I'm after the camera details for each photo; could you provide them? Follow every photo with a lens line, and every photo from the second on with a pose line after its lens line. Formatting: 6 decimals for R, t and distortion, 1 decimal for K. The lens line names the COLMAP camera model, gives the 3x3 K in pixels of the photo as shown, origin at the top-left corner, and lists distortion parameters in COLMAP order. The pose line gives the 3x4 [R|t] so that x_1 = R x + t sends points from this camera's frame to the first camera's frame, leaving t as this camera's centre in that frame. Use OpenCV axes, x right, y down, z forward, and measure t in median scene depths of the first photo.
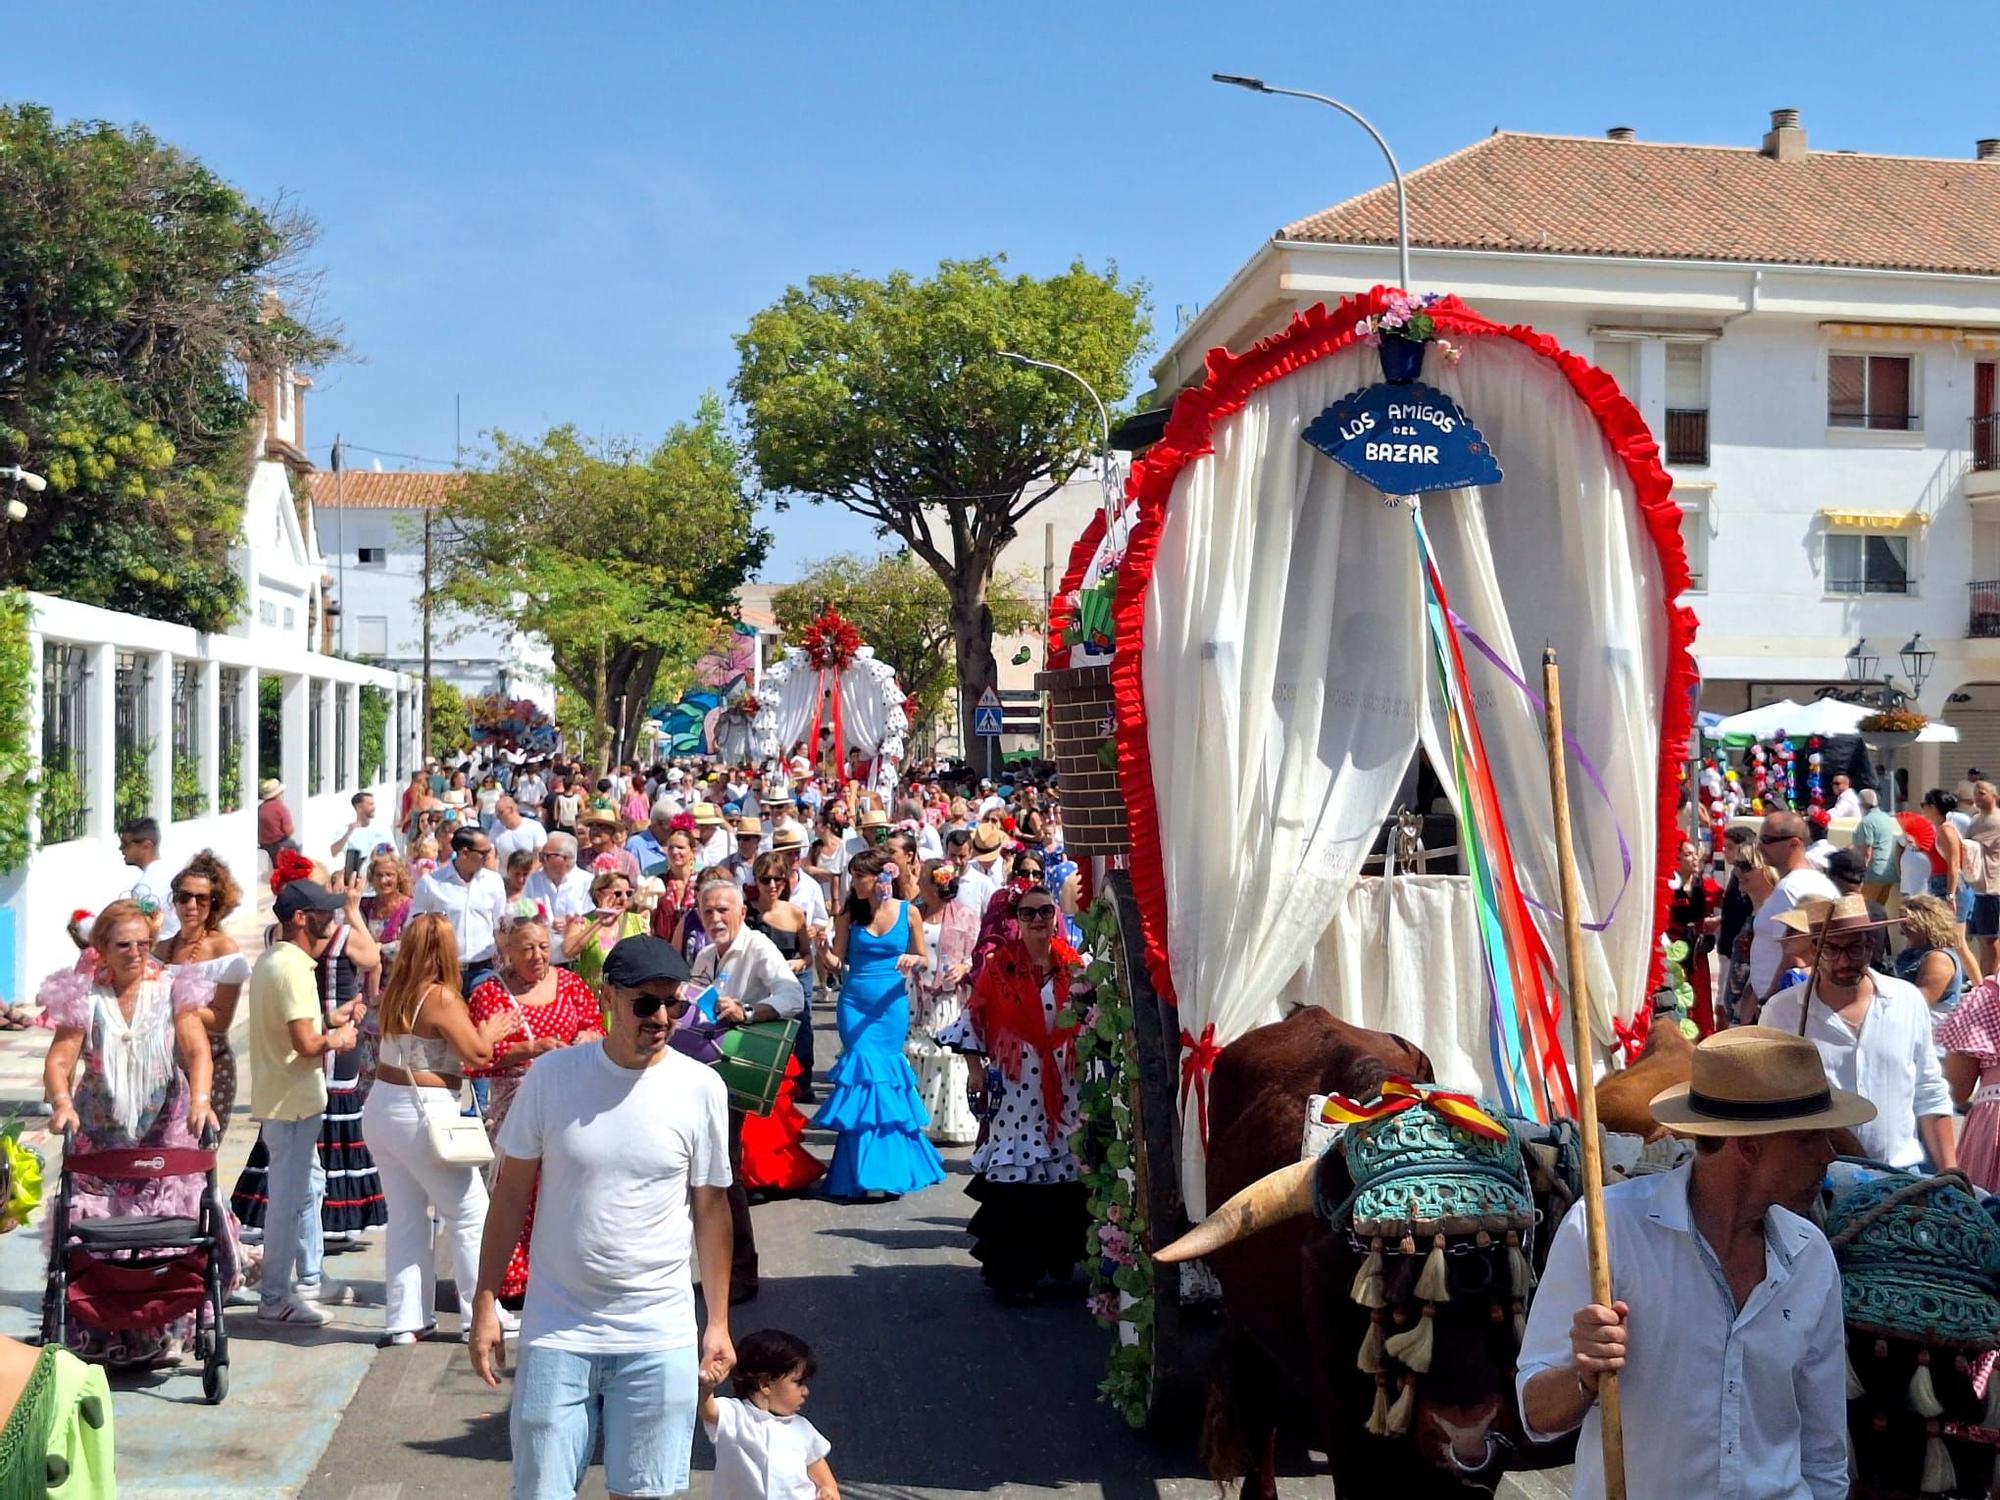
lens RADIAL K [[2743.7, 0, 941.4], [0, 2743.7, 779.0], [0, 0, 1]] dist [0.129400, -0.145950]
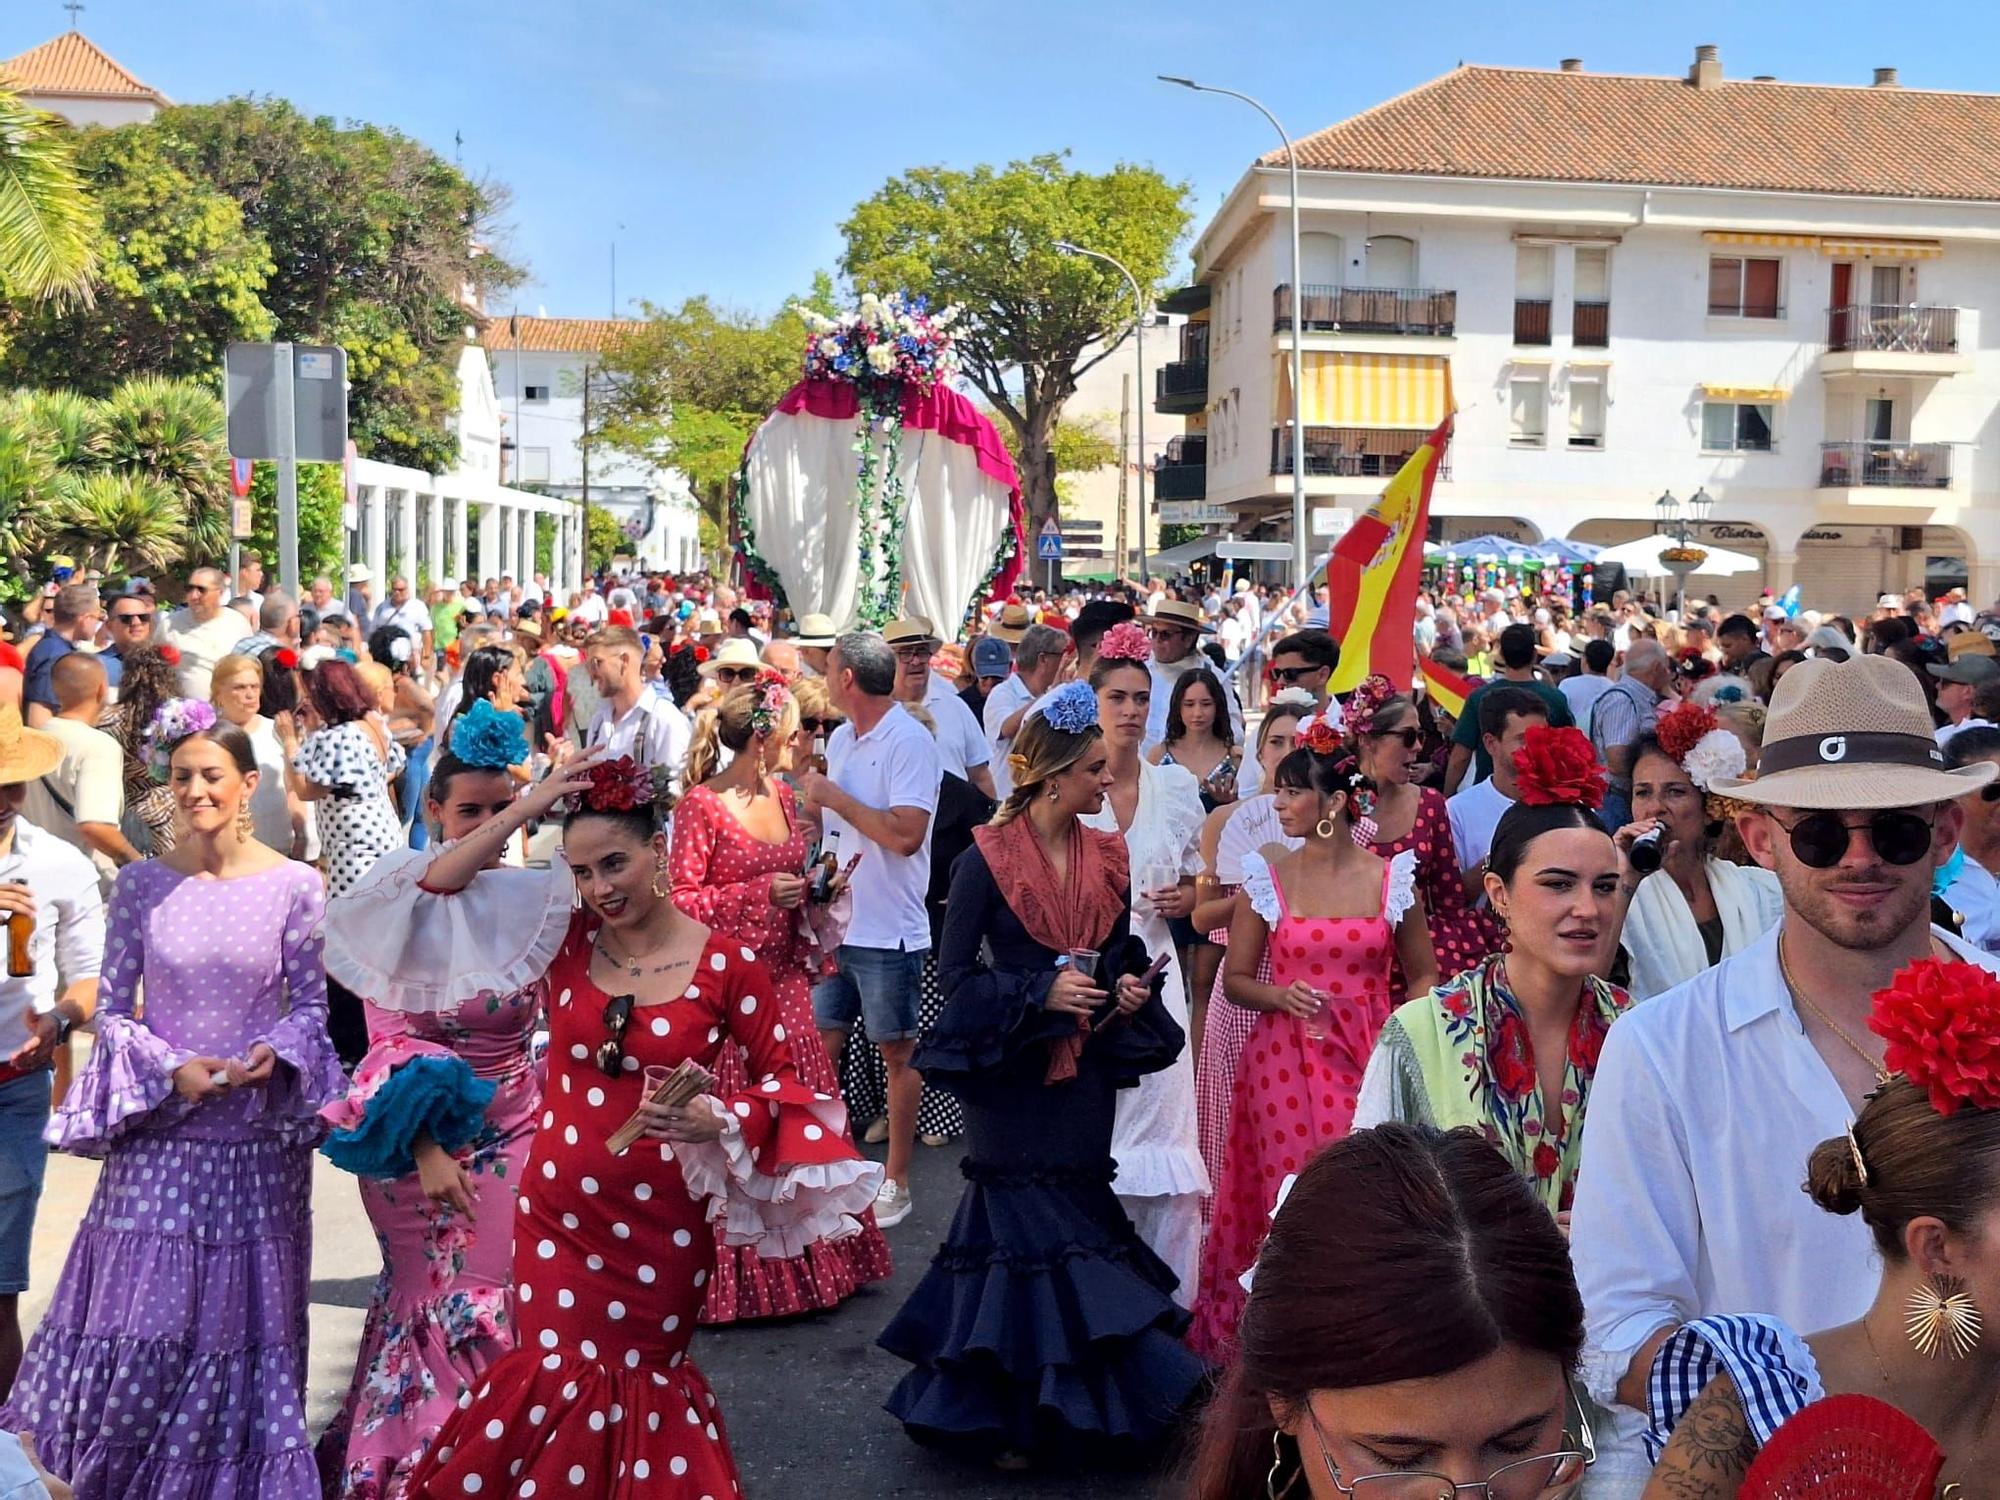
lens RADIAL K [[2805.7, 0, 1032.1], [0, 2805.7, 757.4], [0, 0, 1]] dist [0.184333, -0.511138]
pose [[0.999548, 0.014859, -0.026134, 0.051840], [-0.013438, 0.998465, 0.053738, 0.006292], [0.026893, -0.053362, 0.998213, -0.283430]]
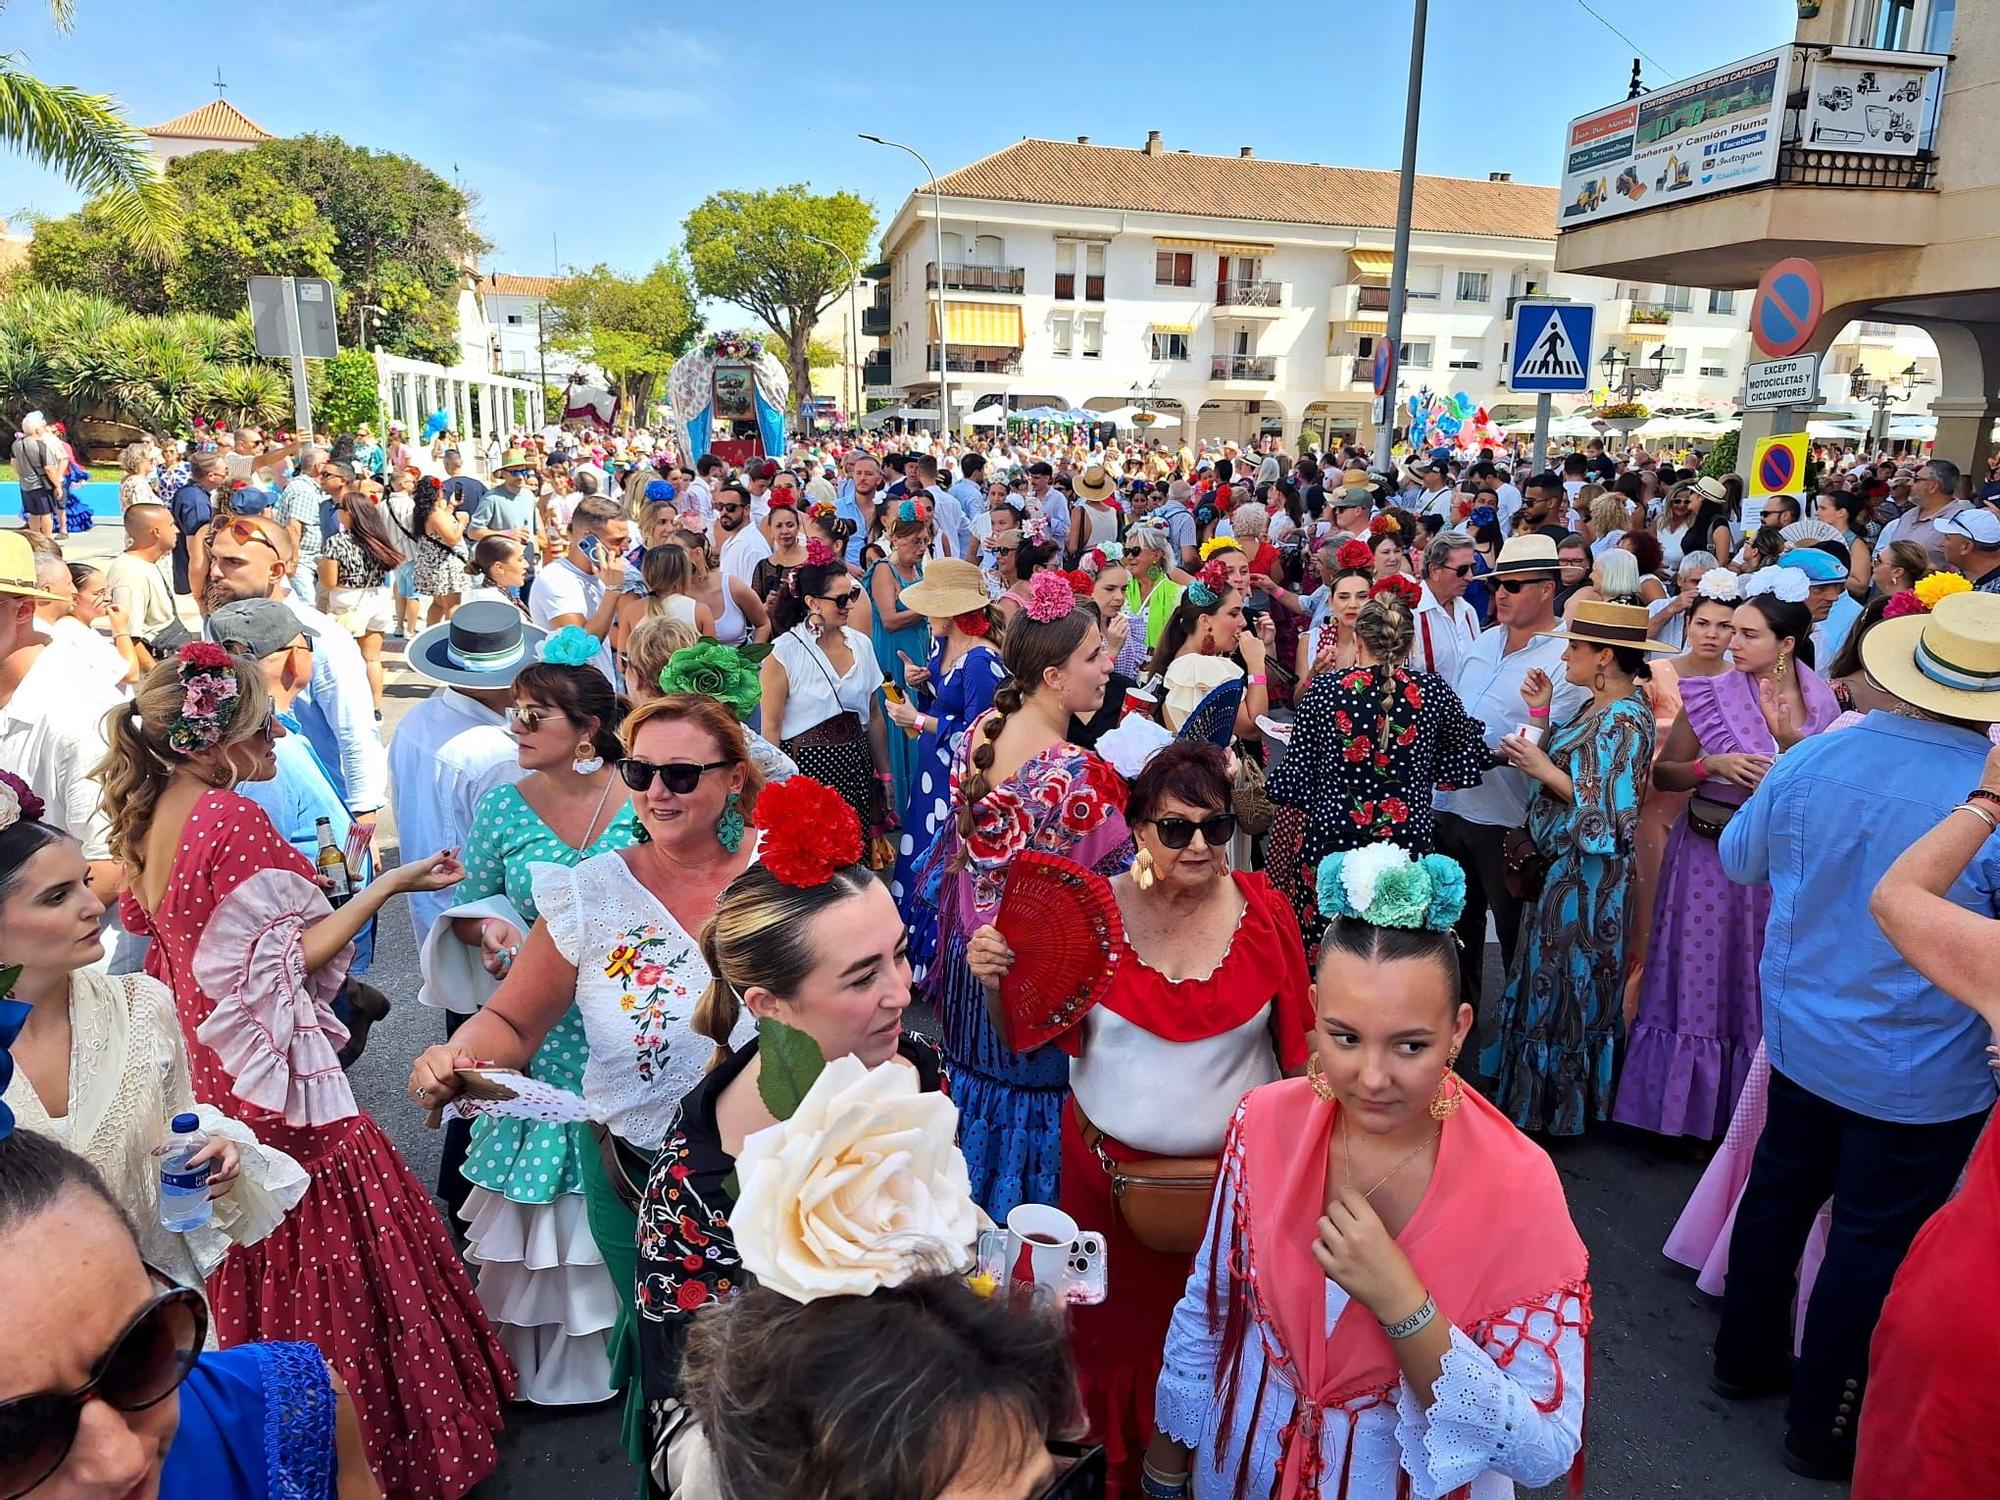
lens RADIAL K [[1409.0, 0, 997.7], [0, 1409.0, 773.0], [0, 0, 1]] dist [0.089967, -0.115902]
pose [[0.994053, -0.013282, 0.108083, 0.051227], [-0.011619, 0.973931, 0.226547, 0.003669], [-0.108275, -0.226456, 0.967985, -0.234724]]
